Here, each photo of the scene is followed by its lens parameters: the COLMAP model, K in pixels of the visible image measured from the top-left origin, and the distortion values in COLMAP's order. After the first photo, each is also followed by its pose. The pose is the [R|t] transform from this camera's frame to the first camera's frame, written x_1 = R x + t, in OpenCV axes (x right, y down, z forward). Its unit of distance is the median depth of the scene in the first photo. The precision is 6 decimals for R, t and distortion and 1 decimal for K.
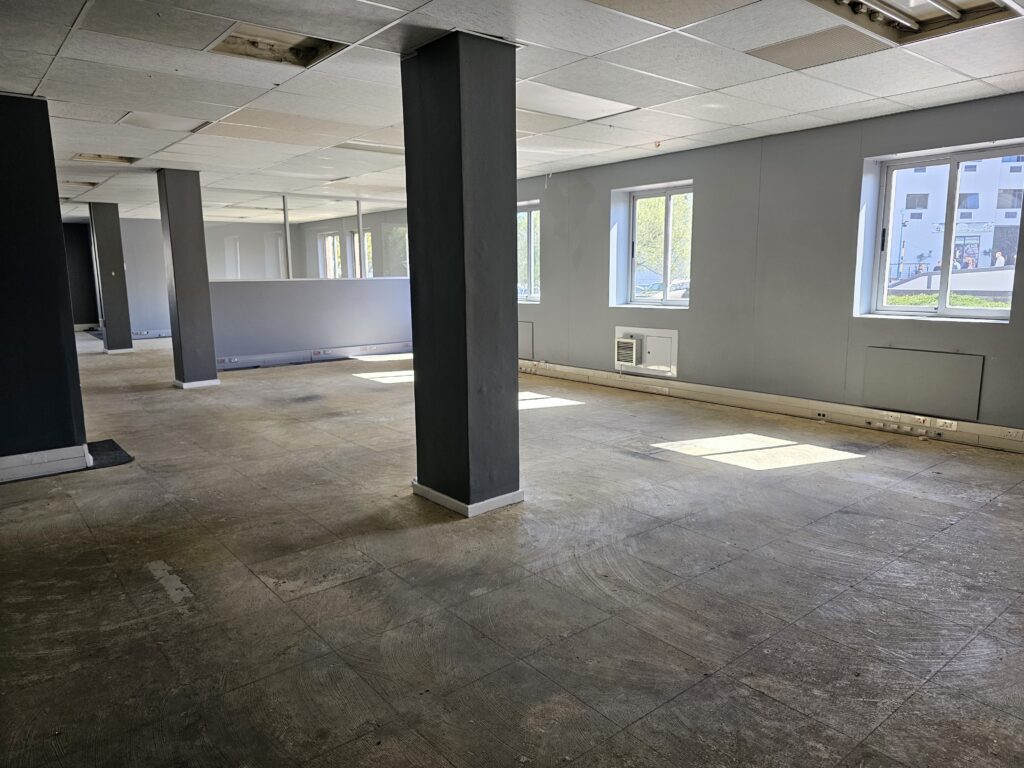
lens RADIAL K [[689.9, 0, 512.0], [0, 689.9, 384.0], [0, 0, 1]] dist [0.035881, -0.032985]
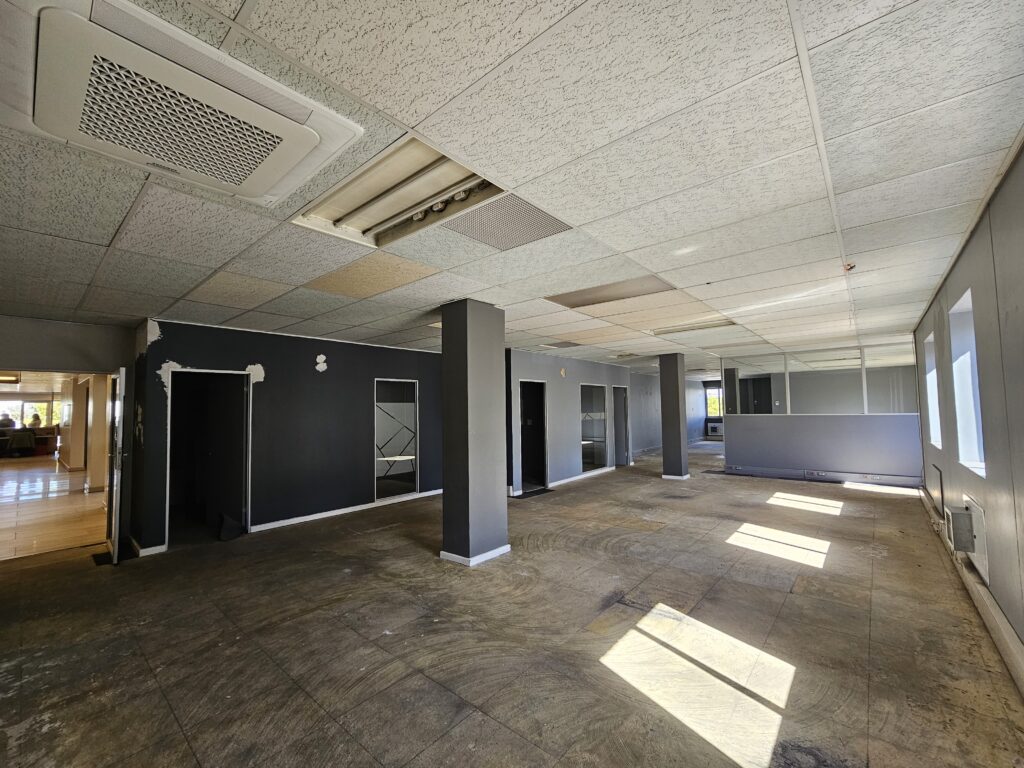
lens RADIAL K [[421.0, 0, 512.0], [0, 421.0, 384.0], [0, 0, 1]] dist [-0.011506, -0.000108]
pose [[0.177153, -0.049245, -0.982951, 0.987362], [-0.145803, 0.986413, -0.075696, -0.180003], [0.973323, 0.156727, 0.167566, 0.872267]]
